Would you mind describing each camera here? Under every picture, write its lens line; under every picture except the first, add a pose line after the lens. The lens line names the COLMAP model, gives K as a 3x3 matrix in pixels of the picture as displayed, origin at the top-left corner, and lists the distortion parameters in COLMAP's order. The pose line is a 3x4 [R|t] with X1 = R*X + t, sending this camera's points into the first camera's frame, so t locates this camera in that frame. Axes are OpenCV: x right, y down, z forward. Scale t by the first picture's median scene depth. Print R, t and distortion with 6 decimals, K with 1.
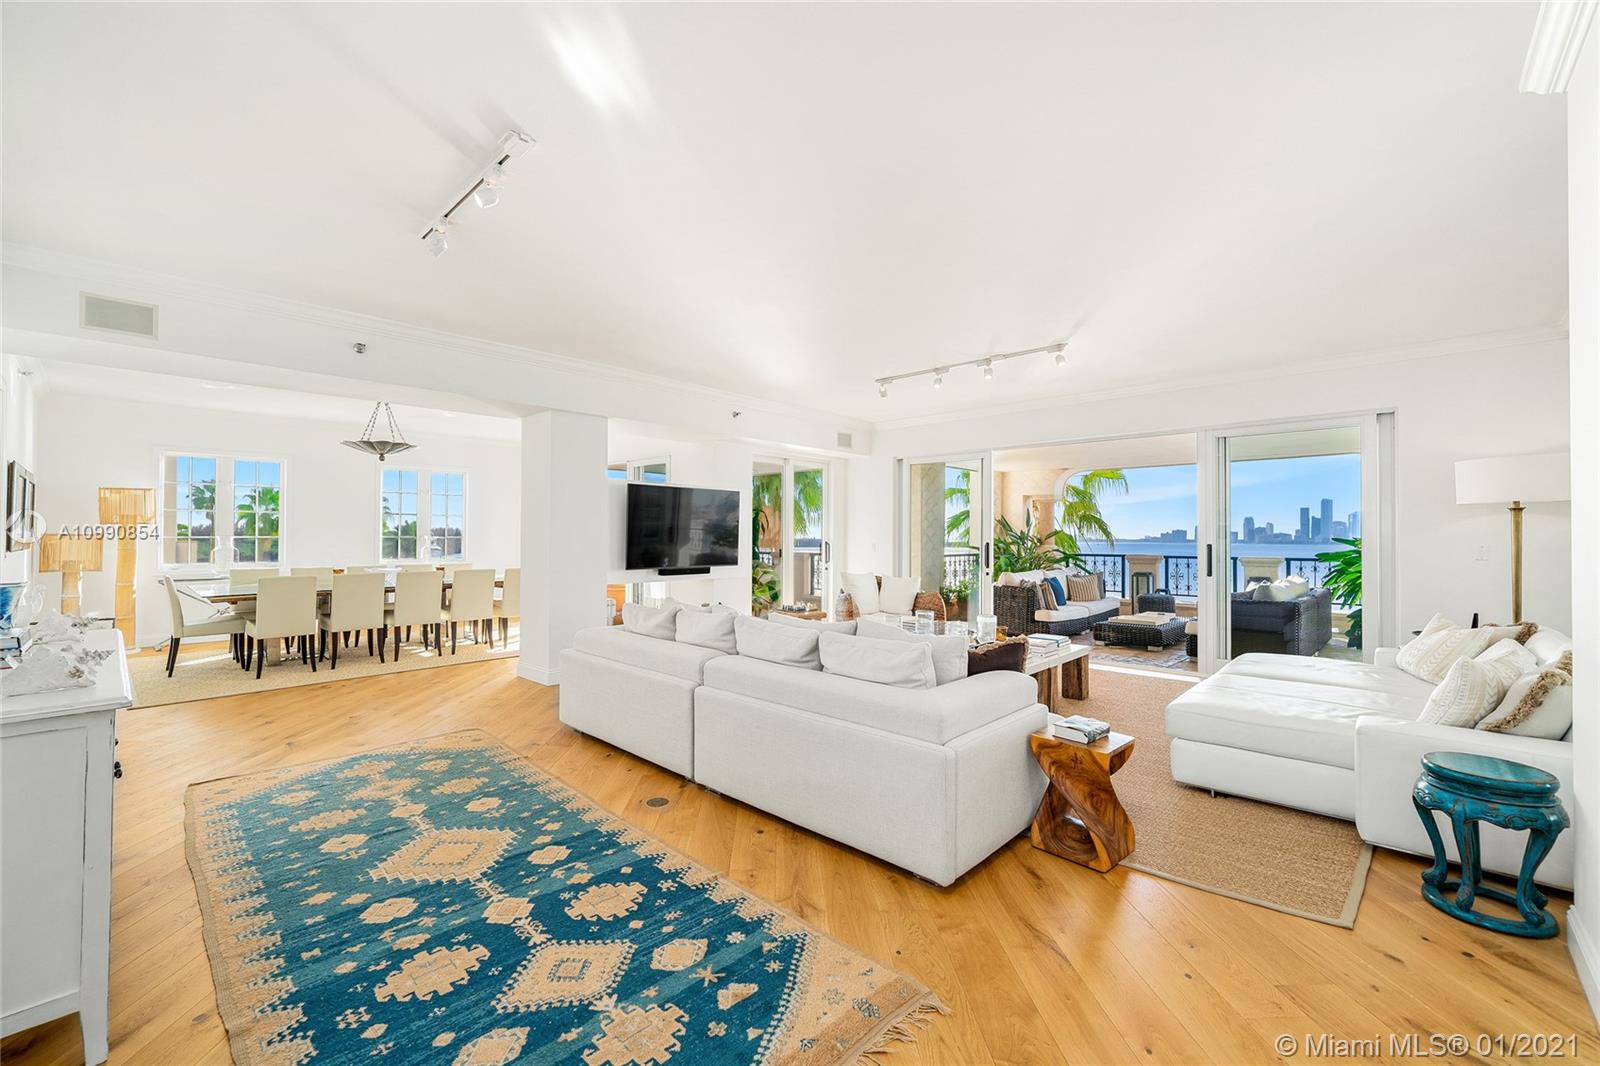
lens RADIAL K [[660.2, 0, 800.0], [0, 660.2, 533.0], [0, 0, 1]] dist [-0.002904, -0.000275]
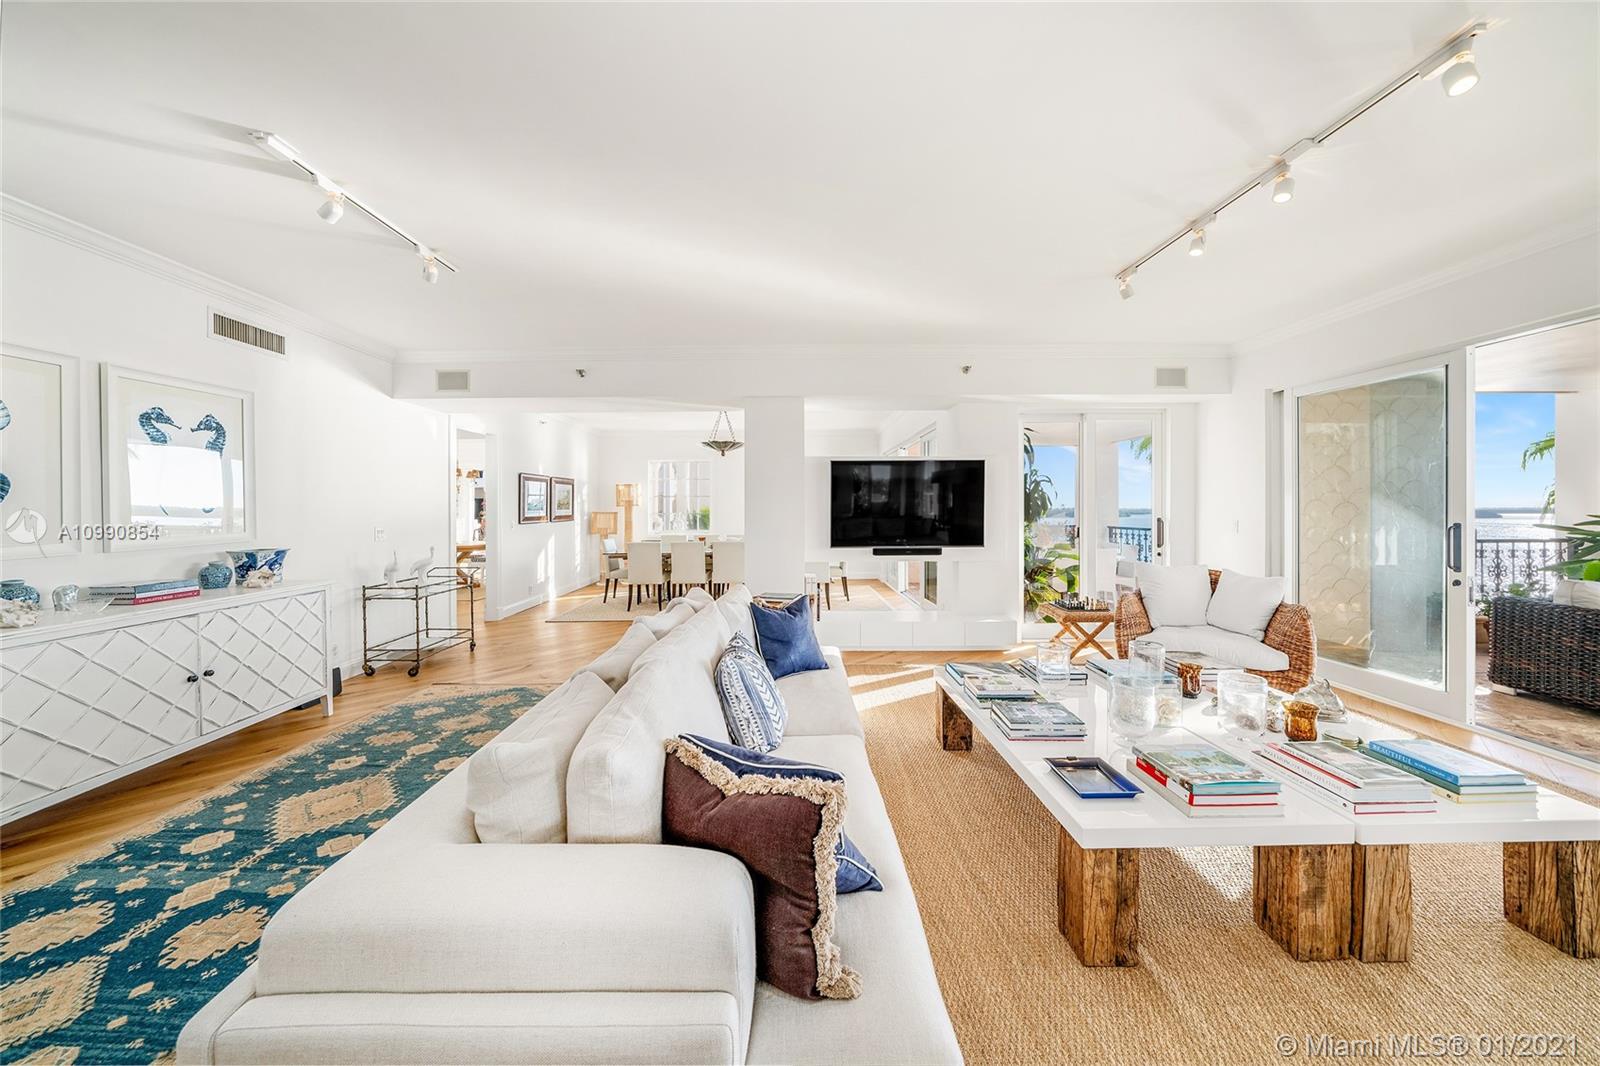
lens RADIAL K [[550.1, 0, 795.9], [0, 550.1, 497.1], [0, 0, 1]] dist [-0.000248, -0.000145]
pose [[0.685597, -0.025518, -0.727534, 0.576486], [0.011843, 0.999644, -0.023902, -0.001476], [0.727885, 0.007771, 0.685655, 0.770959]]
